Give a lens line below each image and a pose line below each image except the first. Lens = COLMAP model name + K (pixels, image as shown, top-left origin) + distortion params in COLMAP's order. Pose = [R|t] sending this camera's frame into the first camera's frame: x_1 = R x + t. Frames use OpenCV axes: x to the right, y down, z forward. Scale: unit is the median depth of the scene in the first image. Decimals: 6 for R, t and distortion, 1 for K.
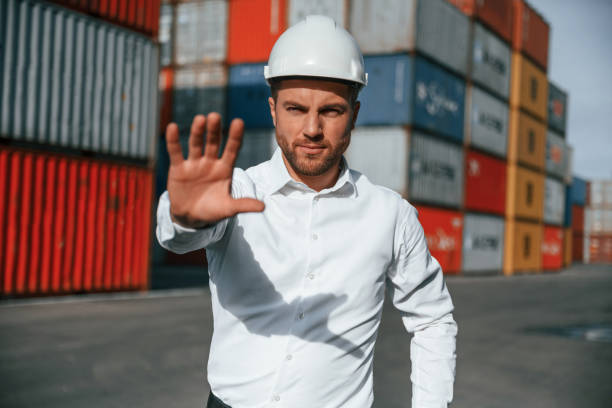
lens RADIAL K [[1264.4, 0, 306.0], [0, 1264.4, 204.0], [0, 0, 1]] dist [0.457159, -0.113822]
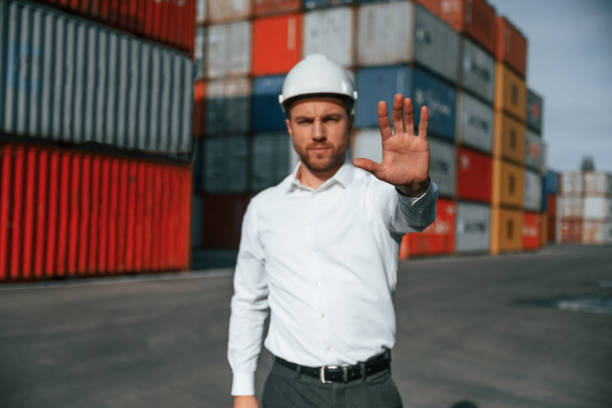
lens RADIAL K [[1278.4, 0, 305.7], [0, 1278.4, 195.5], [0, 0, 1]] dist [0.428948, 0.154903]
pose [[0.998555, -0.013702, -0.051958, 0.047826], [0.014187, 0.999859, 0.008966, -0.010933], [0.051828, -0.009690, 0.998609, -0.175406]]
